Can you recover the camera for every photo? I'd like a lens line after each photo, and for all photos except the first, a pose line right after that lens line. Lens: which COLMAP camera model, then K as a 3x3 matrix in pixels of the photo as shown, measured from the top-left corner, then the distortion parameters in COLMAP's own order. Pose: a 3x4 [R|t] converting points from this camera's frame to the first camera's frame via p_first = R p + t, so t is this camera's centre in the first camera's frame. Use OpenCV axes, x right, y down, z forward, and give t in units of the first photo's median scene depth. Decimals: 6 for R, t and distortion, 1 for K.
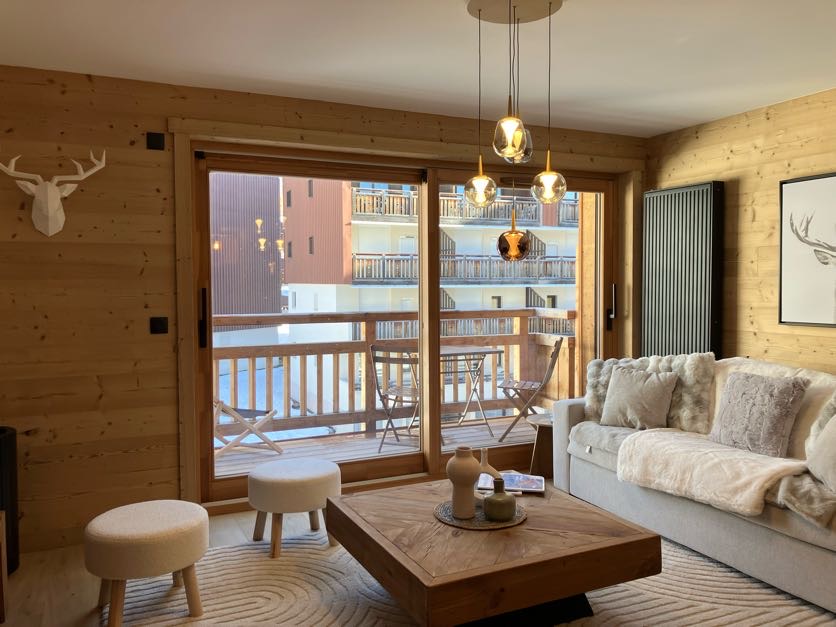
lens RADIAL K [[681.9, 0, 417.0], [0, 681.9, 306.2], [0, 0, 1]] dist [0.059162, -0.064603]
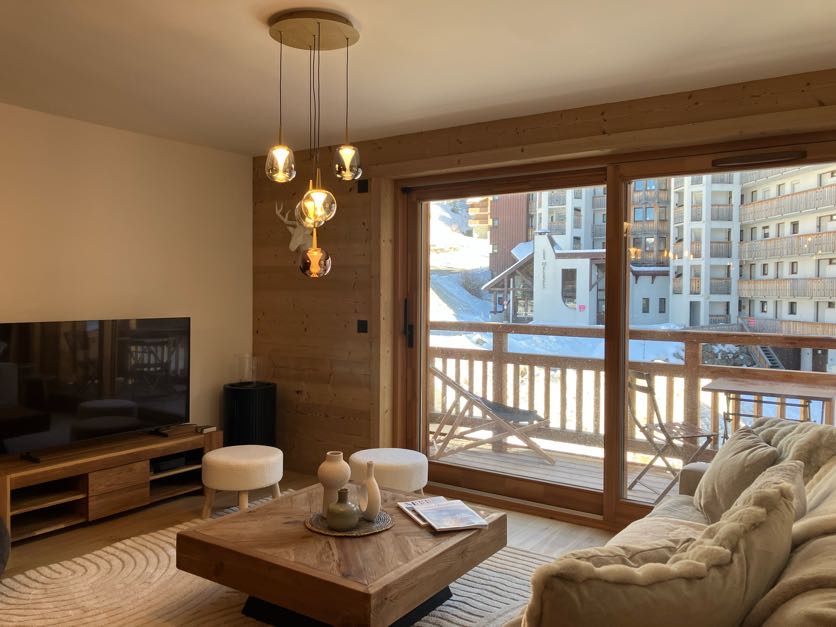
lens RADIAL K [[681.9, 0, 420.3], [0, 681.9, 311.5], [0, 0, 1]] dist [0.059162, -0.064603]
pose [[0.503057, 0.035607, -0.863519, 0.731881], [-0.040731, 0.999017, 0.017466, -0.025072], [0.863293, 0.026386, 0.504014, 0.402474]]
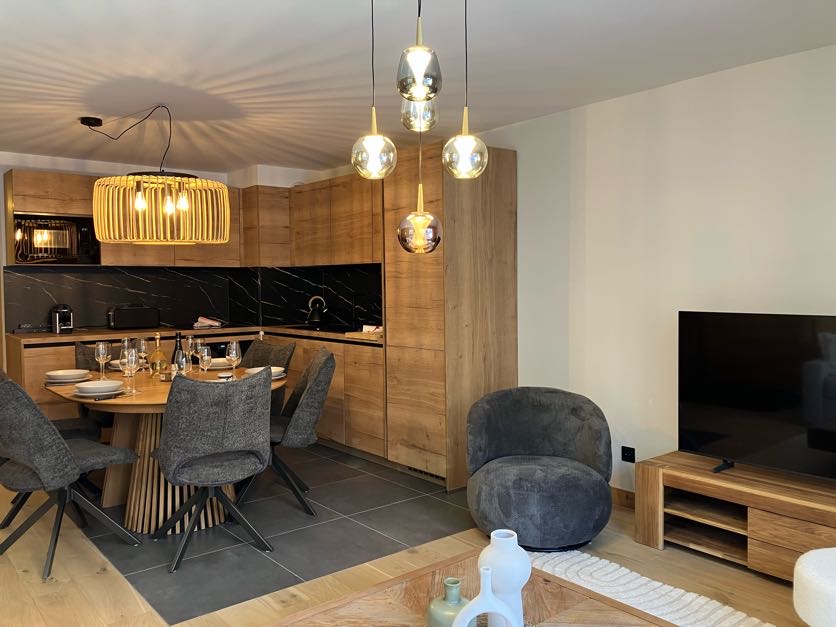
lens RADIAL K [[681.9, 0, 414.1], [0, 681.9, 311.9], [0, 0, 1]] dist [0.059162, -0.064603]
pose [[-0.968397, 0.023582, -0.248297, 0.244540], [0.004418, 0.996986, 0.077455, -0.037440], [0.249375, 0.073910, -0.965582, 1.079218]]
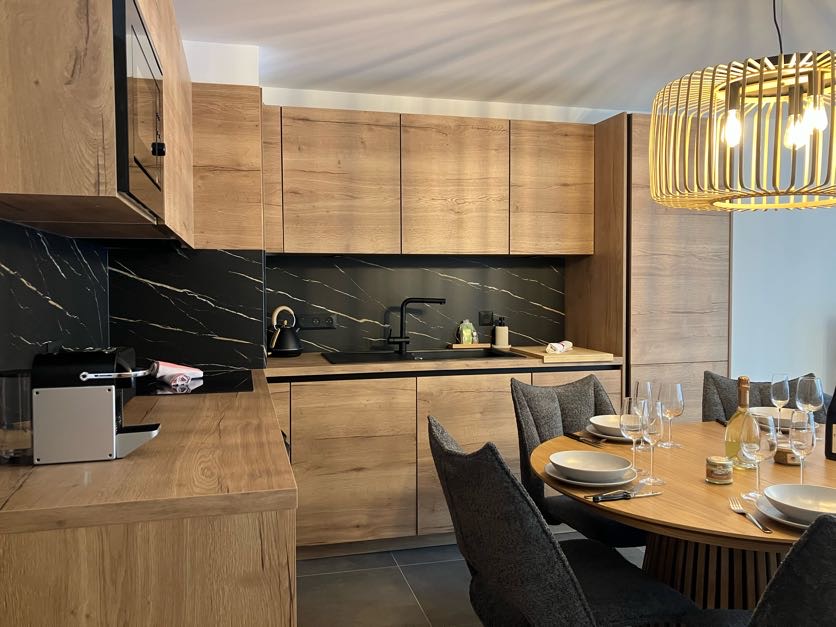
lens RADIAL K [[681.9, 0, 411.8], [0, 681.9, 309.1], [0, 0, 1]] dist [0.059162, -0.064603]
pose [[-0.188720, 0.042932, -0.981092, 0.906648], [-0.028340, 0.998390, 0.049141, 0.001637], [0.981622, 0.037078, -0.187199, -0.147293]]
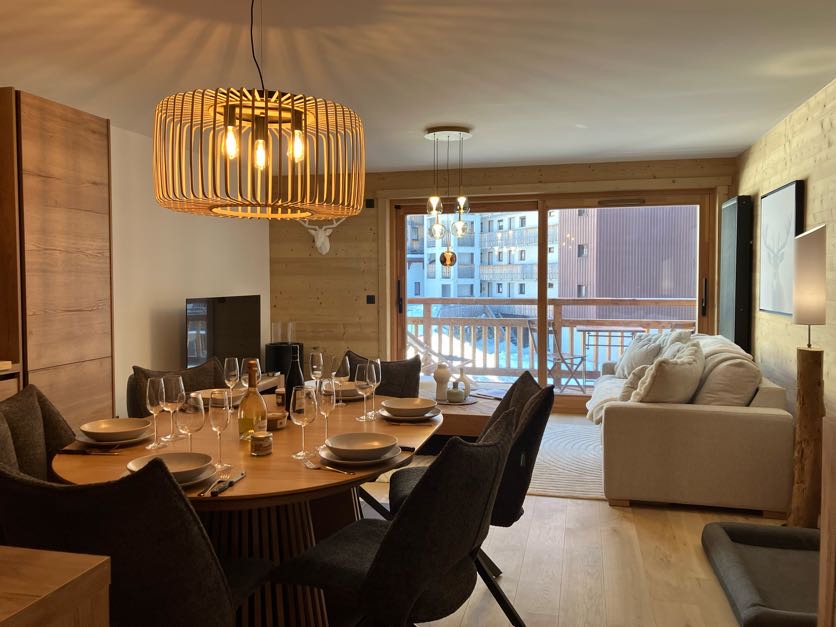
lens RADIAL K [[681.9, 0, 410.3], [0, 681.9, 308.6], [0, 0, 1]] dist [0.059162, -0.064603]
pose [[0.773162, 0.031966, -0.633402, 0.837966], [-0.023231, 0.999486, 0.022084, 0.008411], [0.633783, -0.002360, 0.773508, -0.367482]]
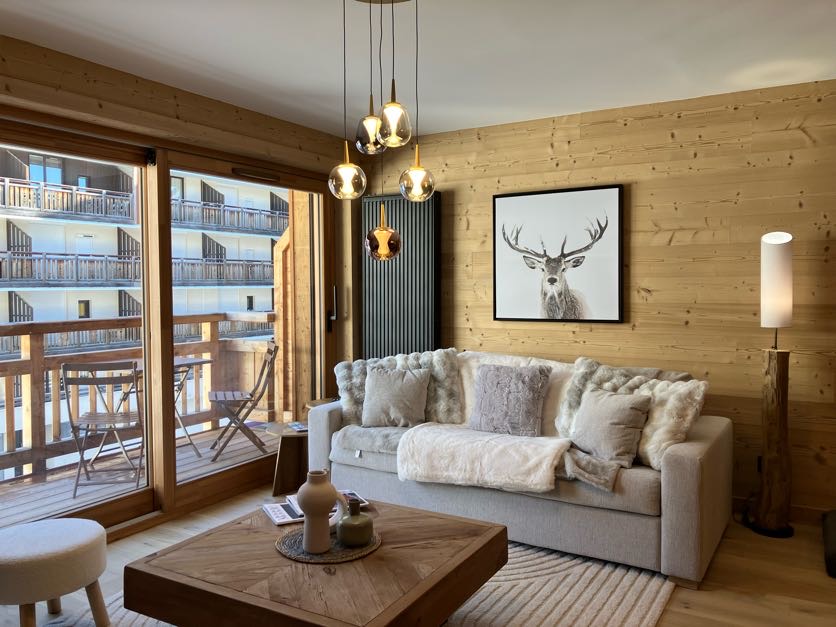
lens RADIAL K [[681.9, 0, 412.7], [0, 681.9, 306.1], [0, 0, 1]] dist [0.059162, -0.064603]
pose [[0.829988, -0.019676, 0.557434, -0.221570], [0.021725, 0.999760, 0.002942, -0.003971], [-0.557358, 0.009669, 0.830216, 0.139316]]
